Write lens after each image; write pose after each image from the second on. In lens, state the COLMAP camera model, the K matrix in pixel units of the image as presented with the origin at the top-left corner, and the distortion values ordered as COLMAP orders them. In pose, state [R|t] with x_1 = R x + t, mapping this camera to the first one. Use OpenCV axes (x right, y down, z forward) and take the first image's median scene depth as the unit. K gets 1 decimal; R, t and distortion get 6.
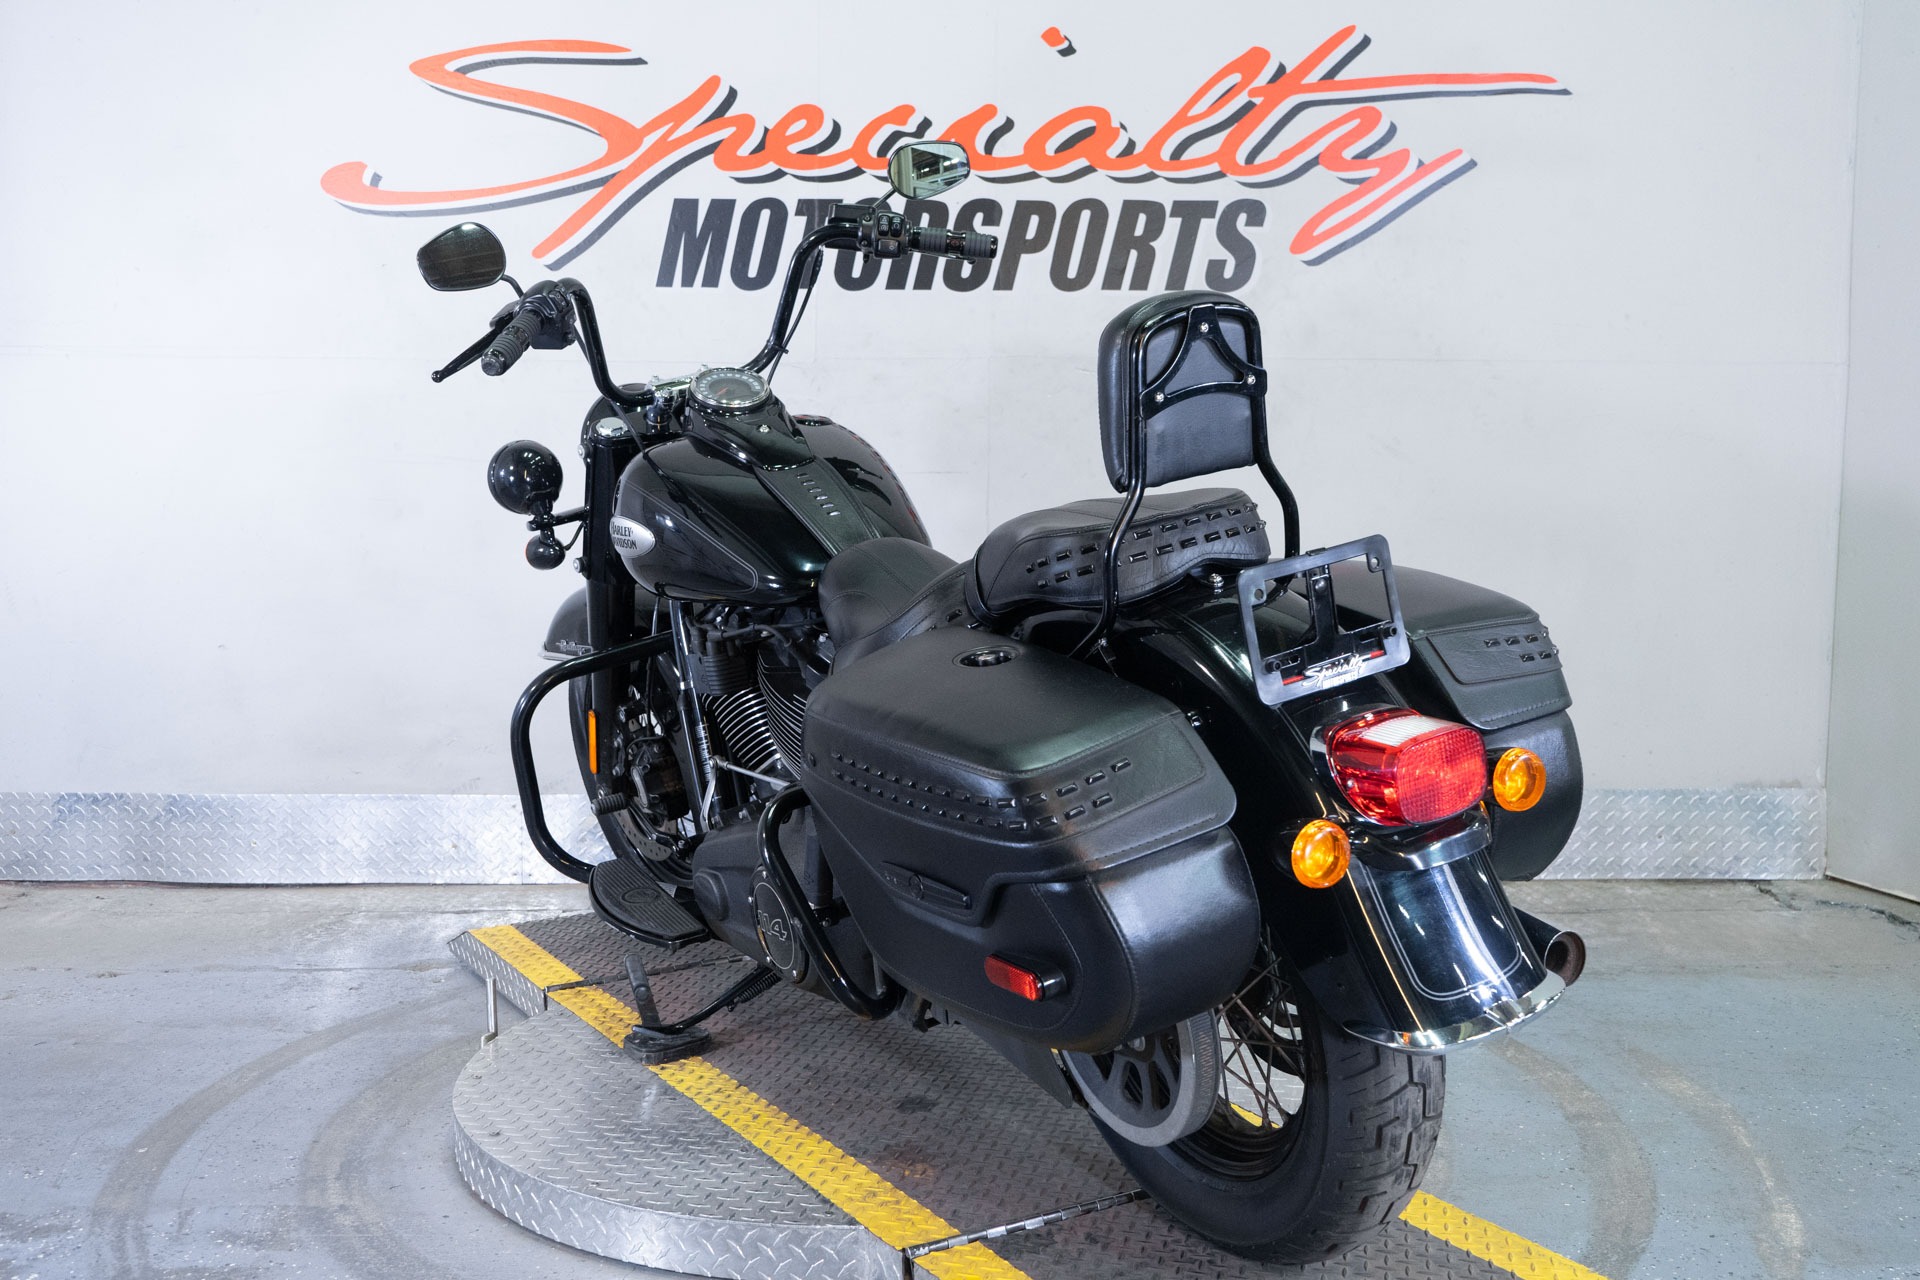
lens RADIAL K [[1907.3, 0, 960.0], [0, 1907.3, 640.0], [0, 0, 1]] dist [0.005834, 0.000416]
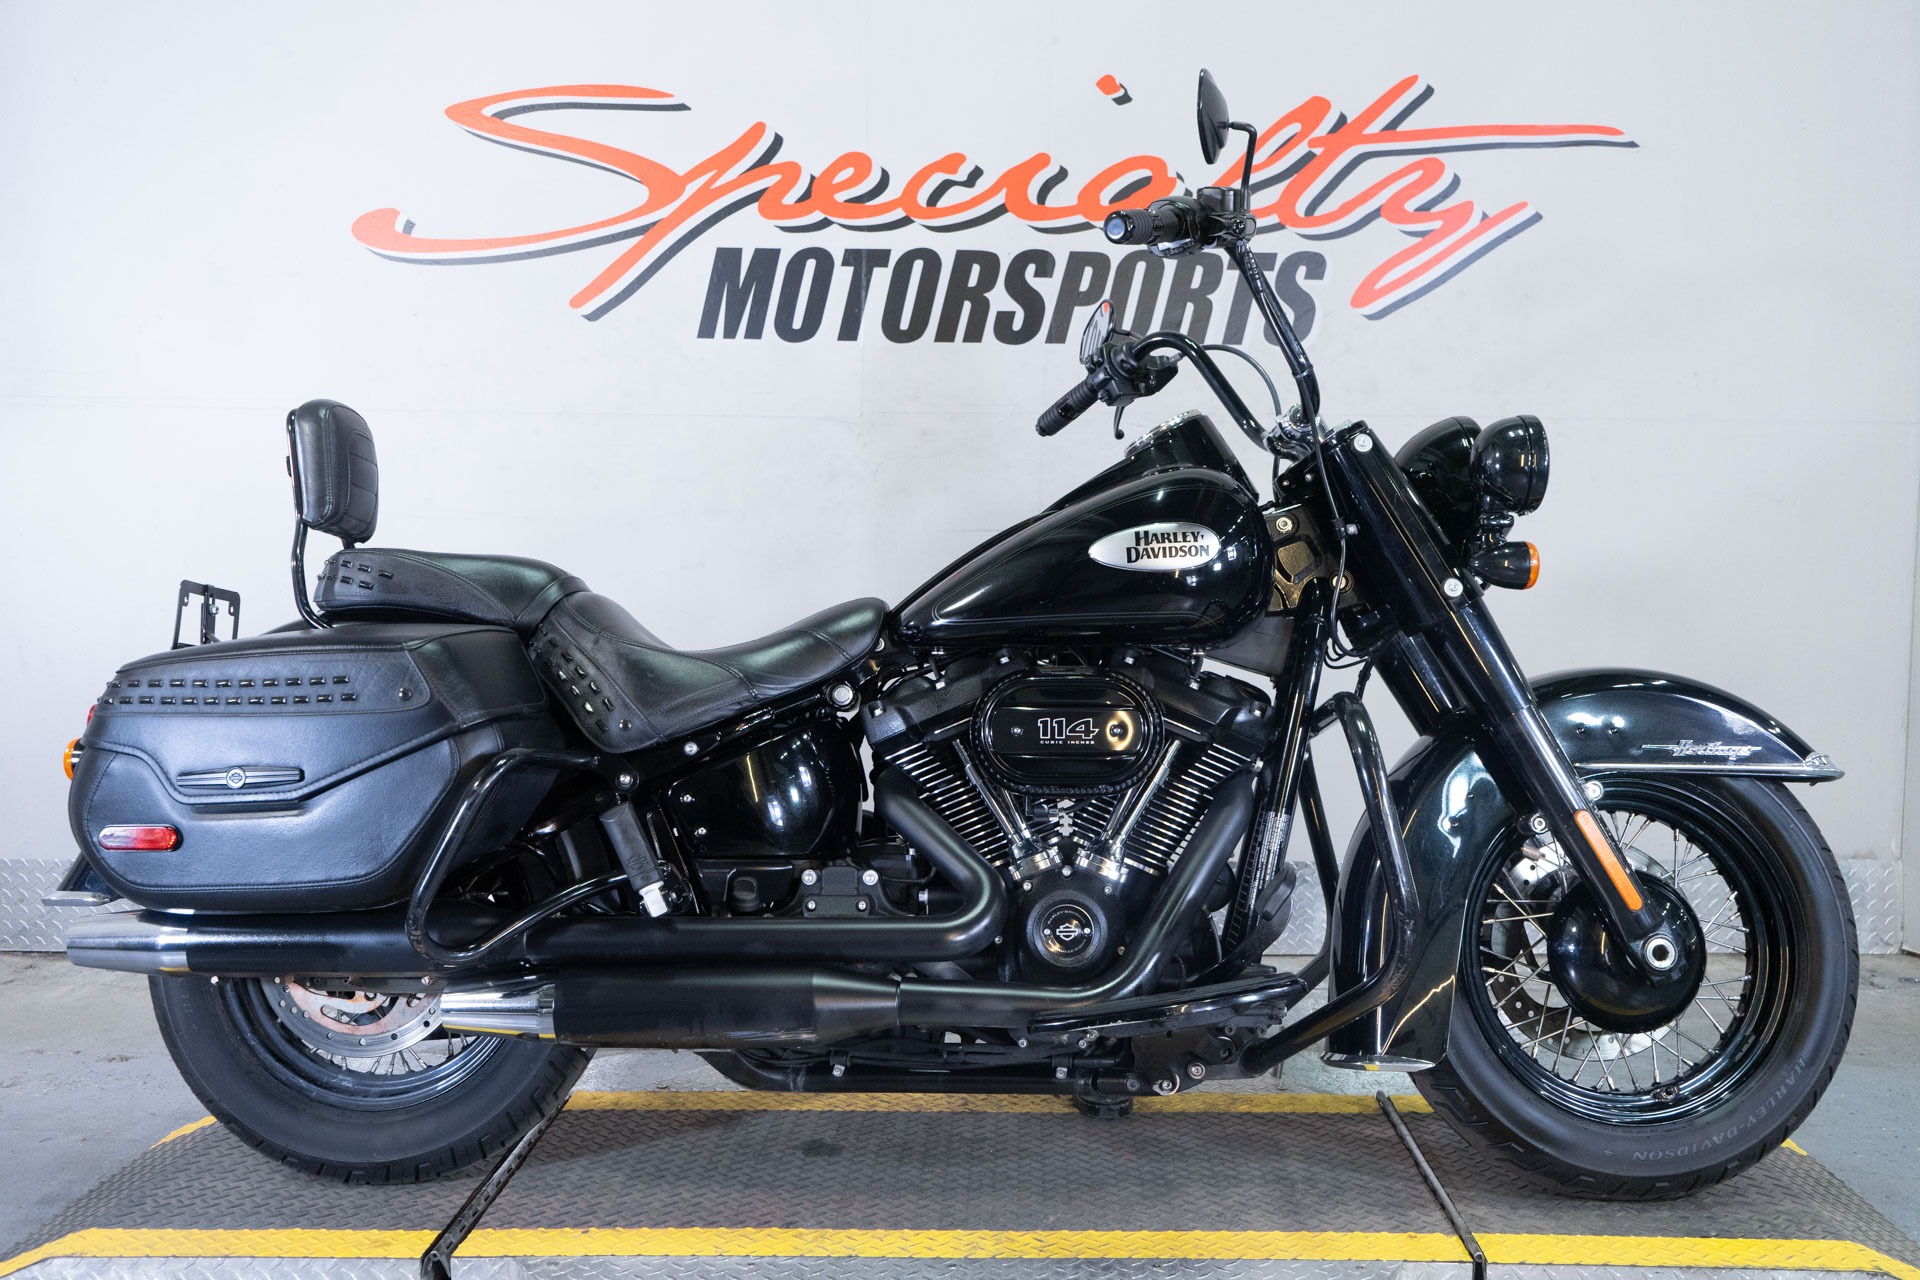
lens RADIAL K [[1833.4, 0, 960.0], [0, 1833.4, 640.0], [0, 0, 1]] dist [0.000874, 0.003960]
pose [[0.999935, 0.003575, 0.010825, -0.035734], [-0.003284, 0.999635, -0.026818, -0.007406], [-0.010917, 0.026781, 0.999582, 0.072561]]
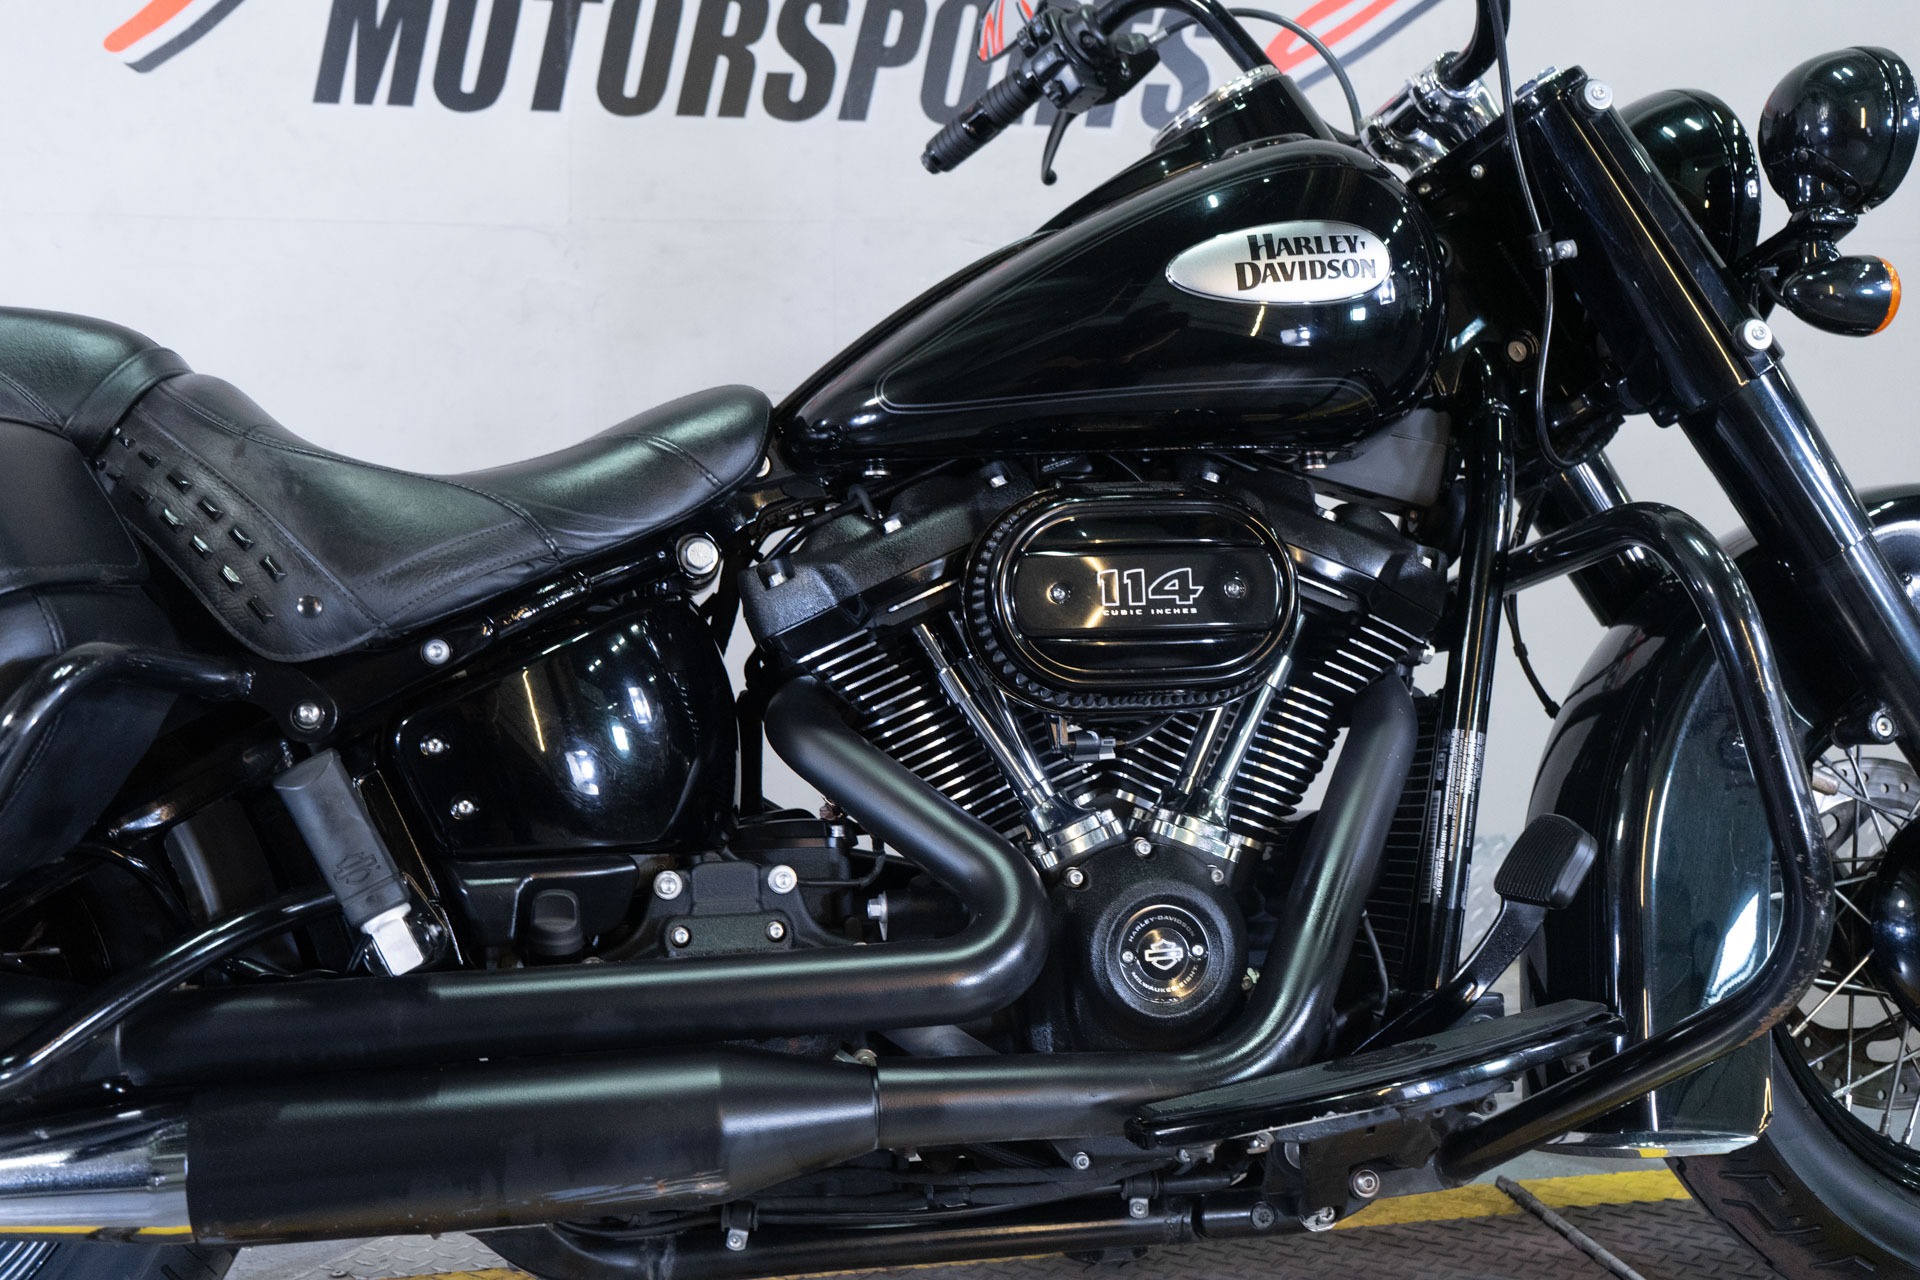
lens RADIAL K [[2045.0, 0, 960.0], [0, 2045.0, 640.0], [0, 0, 1]] dist [0.008486, 0.003691]
pose [[0.977093, -0.026914, 0.211102, -0.098170], [0.033166, 0.999108, -0.026127, 0.020138], [-0.210210, 0.032530, 0.977115, 0.292858]]
